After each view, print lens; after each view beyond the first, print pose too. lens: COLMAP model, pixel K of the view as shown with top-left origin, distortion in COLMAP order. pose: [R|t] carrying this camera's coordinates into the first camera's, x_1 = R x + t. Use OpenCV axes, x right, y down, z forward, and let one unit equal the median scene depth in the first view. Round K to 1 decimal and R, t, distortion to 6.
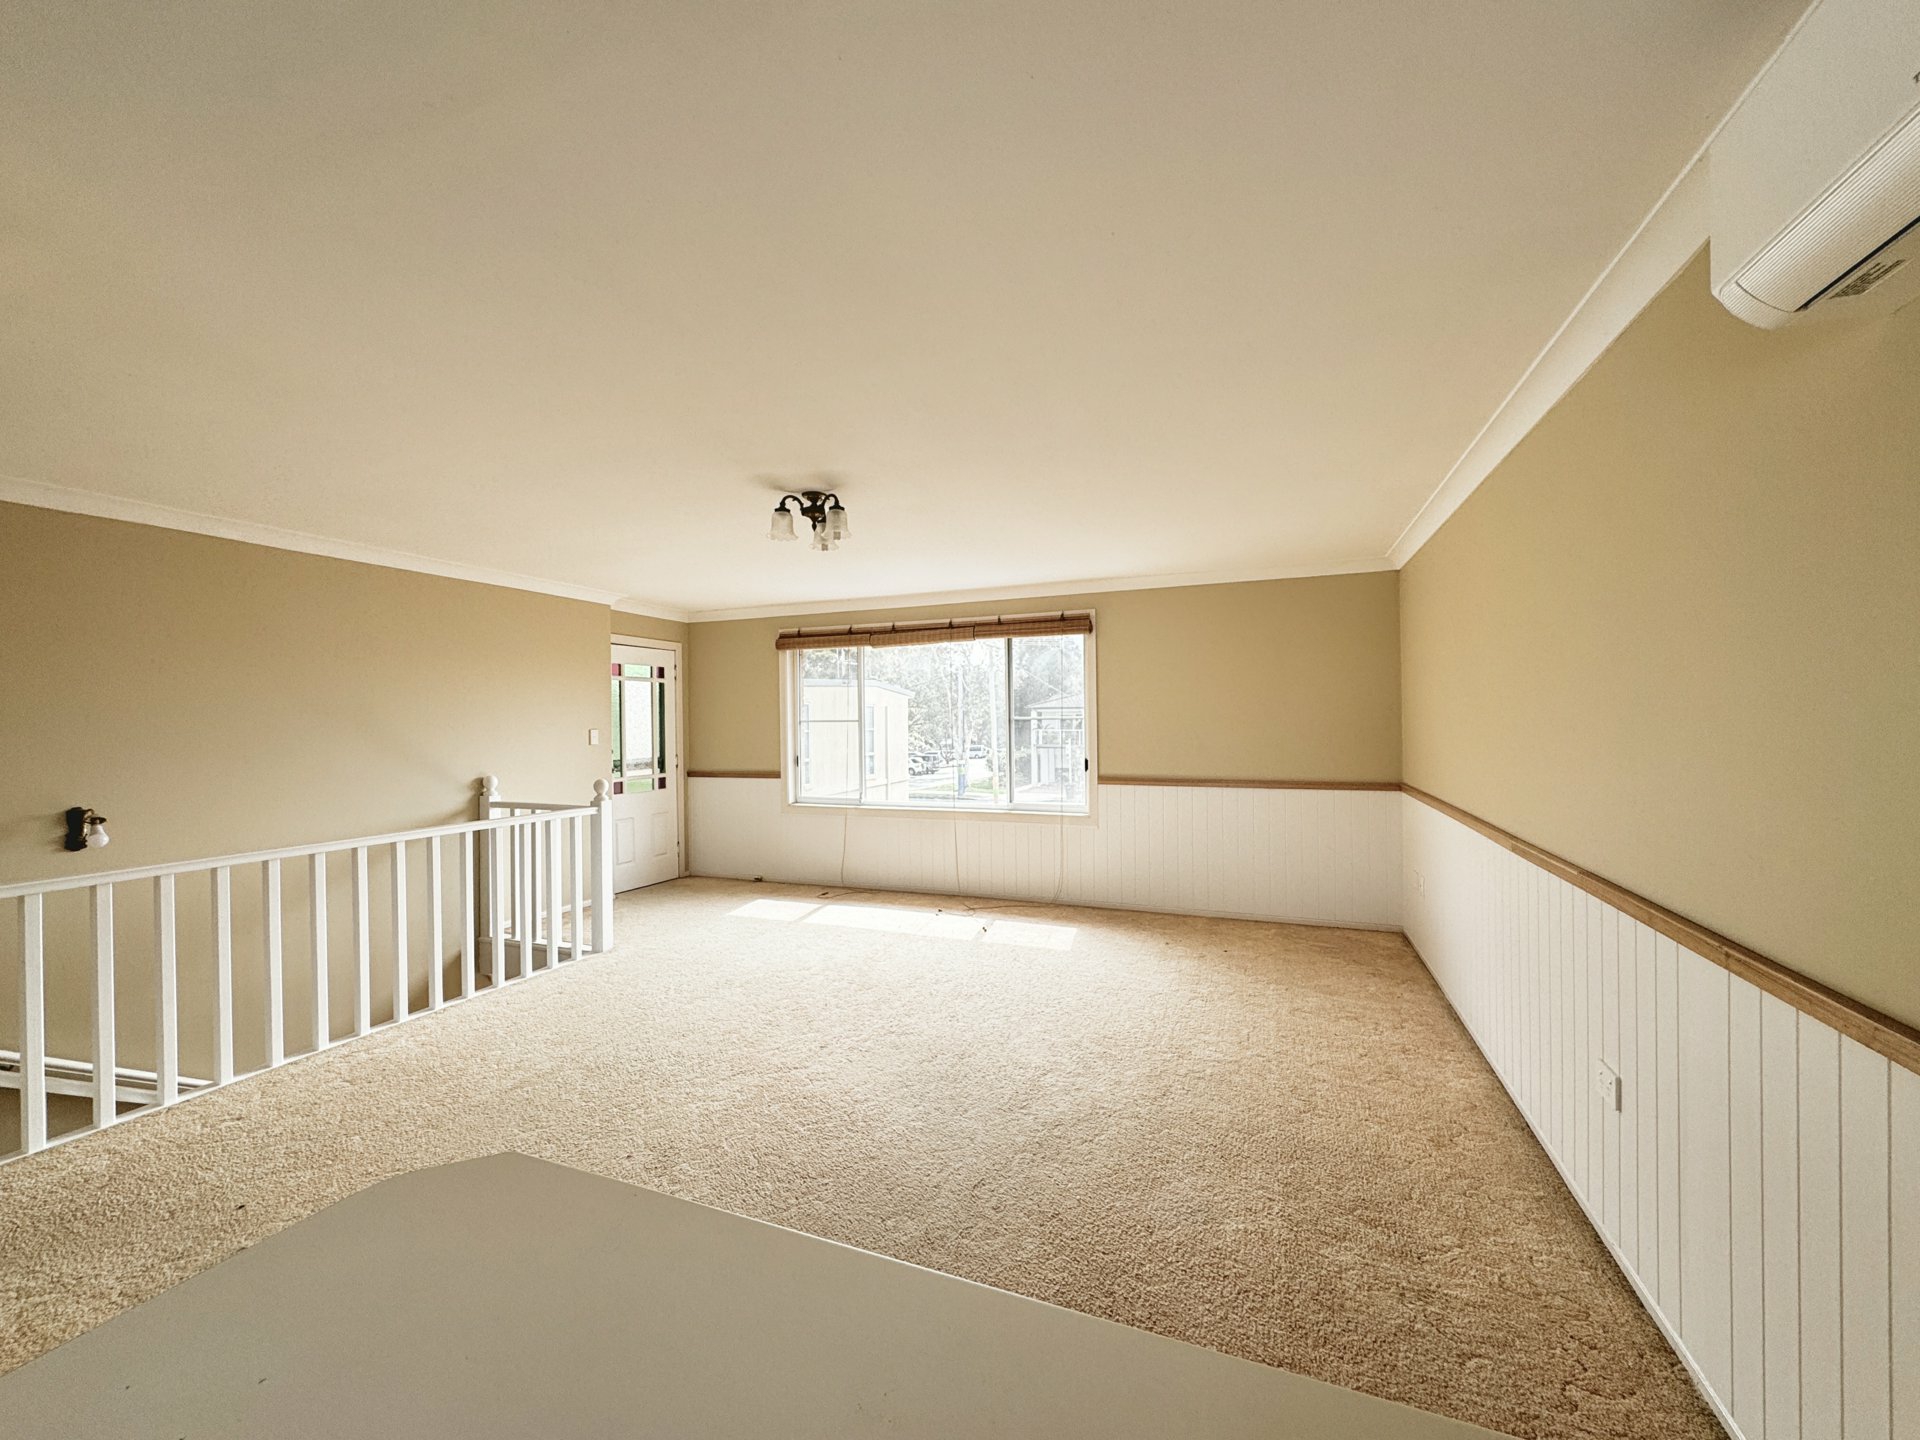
lens RADIAL K [[768.4, 0, 960.0], [0, 768.4, 720.0], [0, 0, 1]] dist [0.001531, 0.000163]
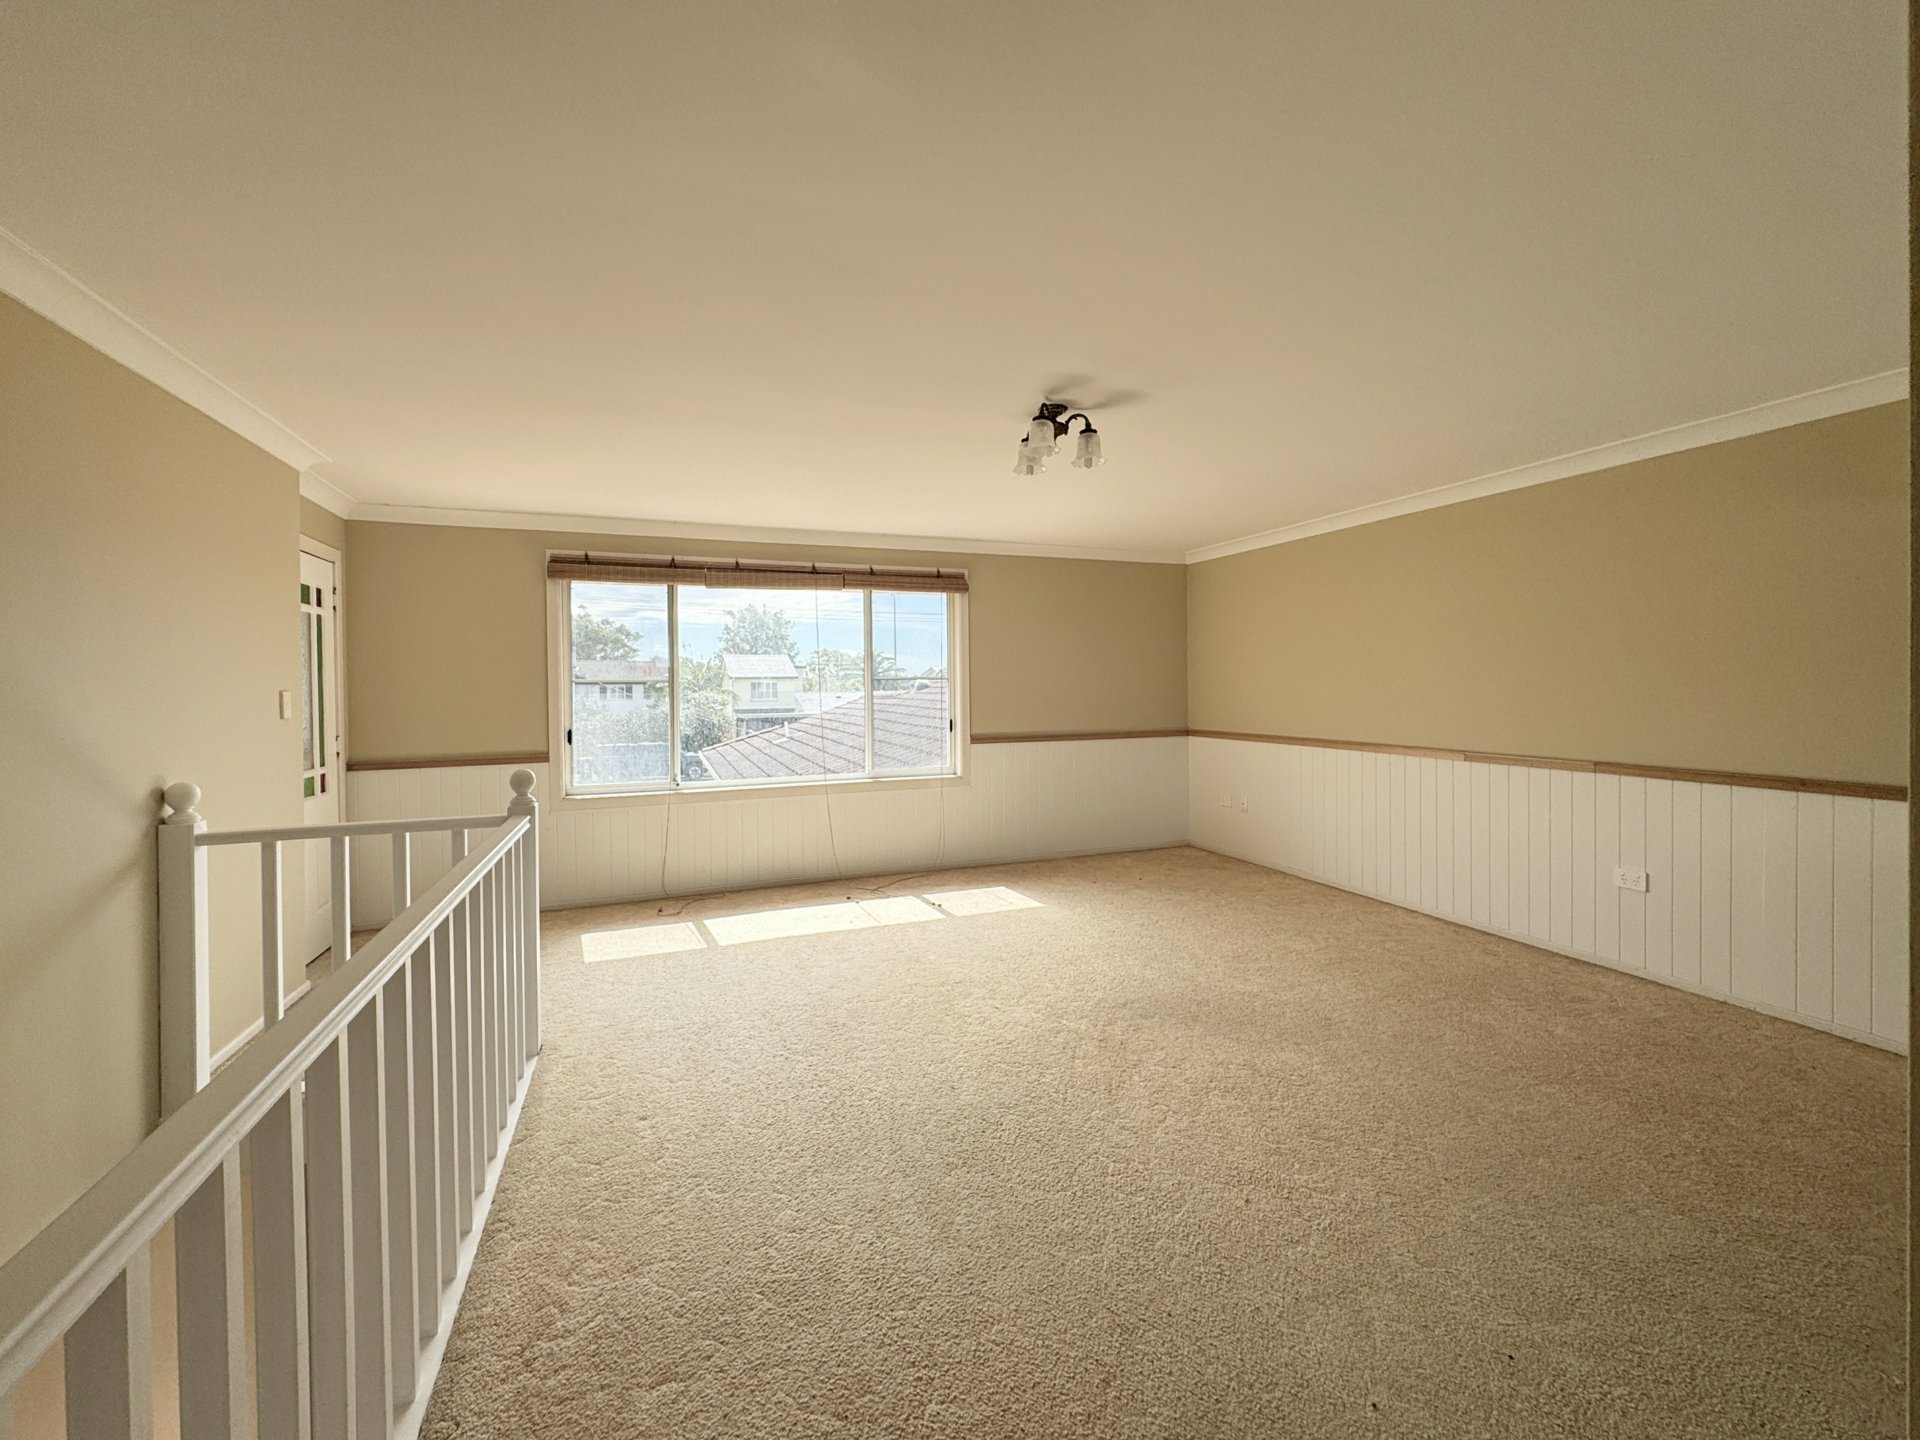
lens RADIAL K [[778.4, 0, 959.2], [0, 778.4, 705.3], [0, 0, 1]] dist [-0.000630, 0.000057]
pose [[0.729583, -0.015957, 0.683706, -0.519153], [0.001329, 0.999759, 0.021916, 0.010219], [-0.683891, -0.015081, 0.729428, 0.264249]]
